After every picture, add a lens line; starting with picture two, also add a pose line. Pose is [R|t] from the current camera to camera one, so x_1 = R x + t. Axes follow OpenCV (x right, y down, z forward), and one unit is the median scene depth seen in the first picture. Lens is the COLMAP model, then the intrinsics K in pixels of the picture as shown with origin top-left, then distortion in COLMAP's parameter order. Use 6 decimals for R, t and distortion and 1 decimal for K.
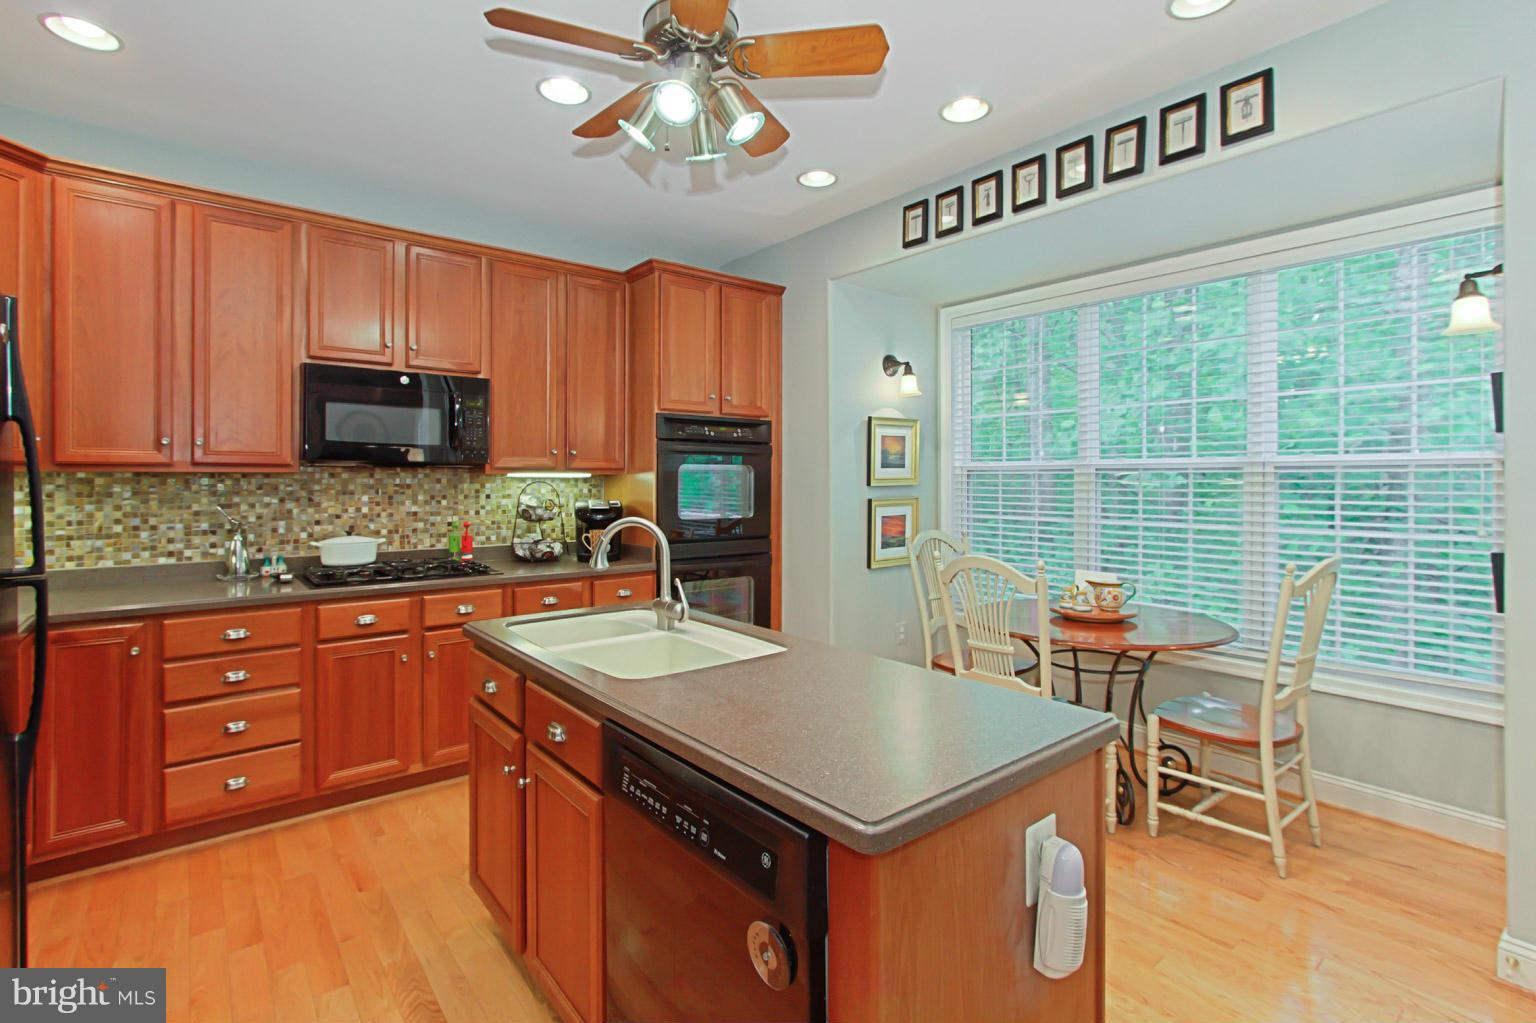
lens RADIAL K [[722.4, 0, 752.5], [0, 722.4, 479.1], [0, 0, 1]] dist [-0.006571, 0.004134]
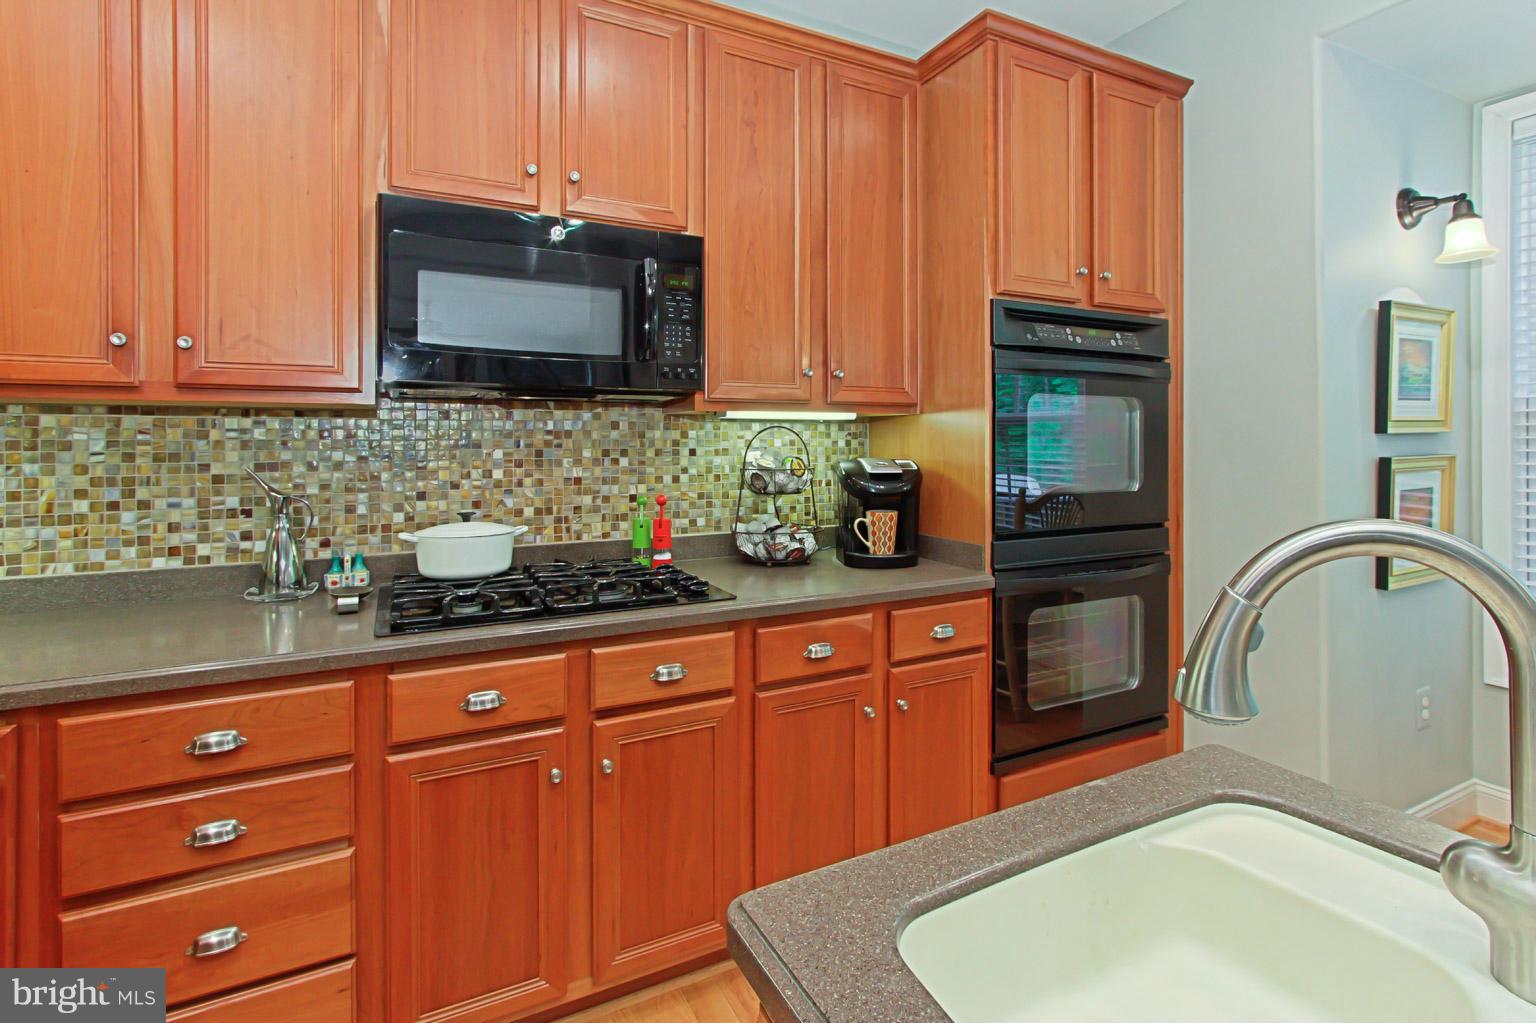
lens RADIAL K [[722.4, 0, 754.2], [0, 722.4, 439.3], [0, 0, 1]] dist [-0.006571, 0.004134]
pose [[0.979035, -0.002868, -0.203672, -0.216743], [0.002677, 0.999996, -0.001209, 0.015978], [0.203674, 0.000638, 0.979039, 0.473641]]
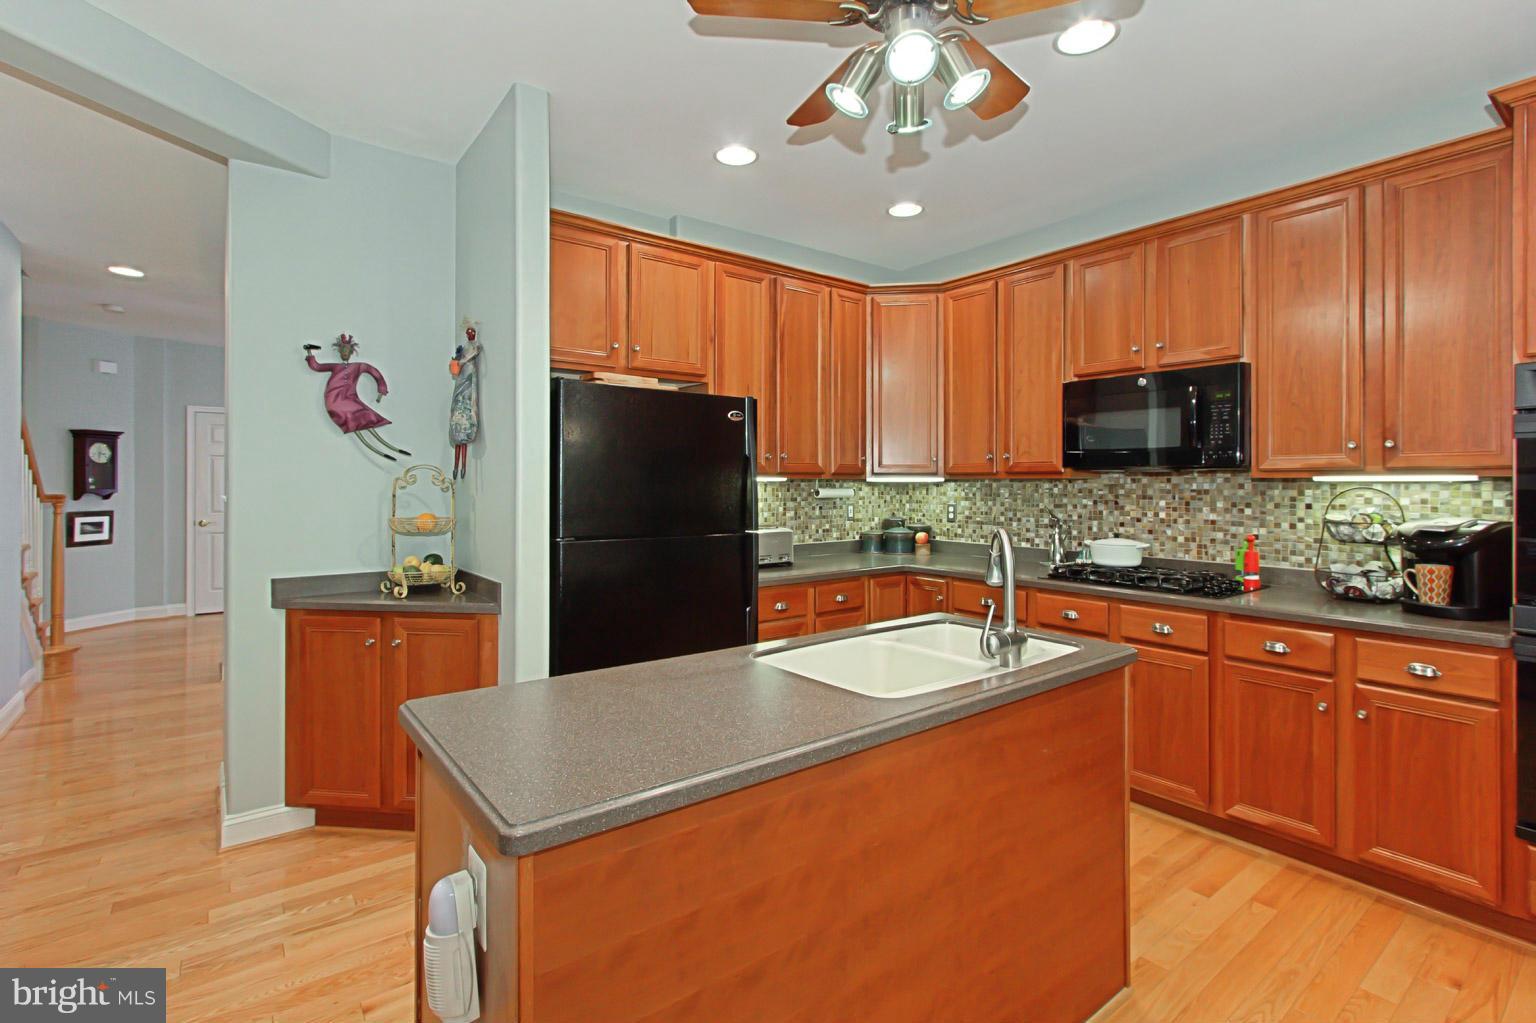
lens RADIAL K [[722.4, 0, 780.1], [0, 722.4, 480.0], [0, 0, 1]] dist [-0.006571, 0.004134]
pose [[-0.014220, -0.005785, -0.999882, 0.466532], [-0.001210, 0.999983, -0.005769, 0.000917], [0.999898, 0.001128, -0.014227, 0.492476]]
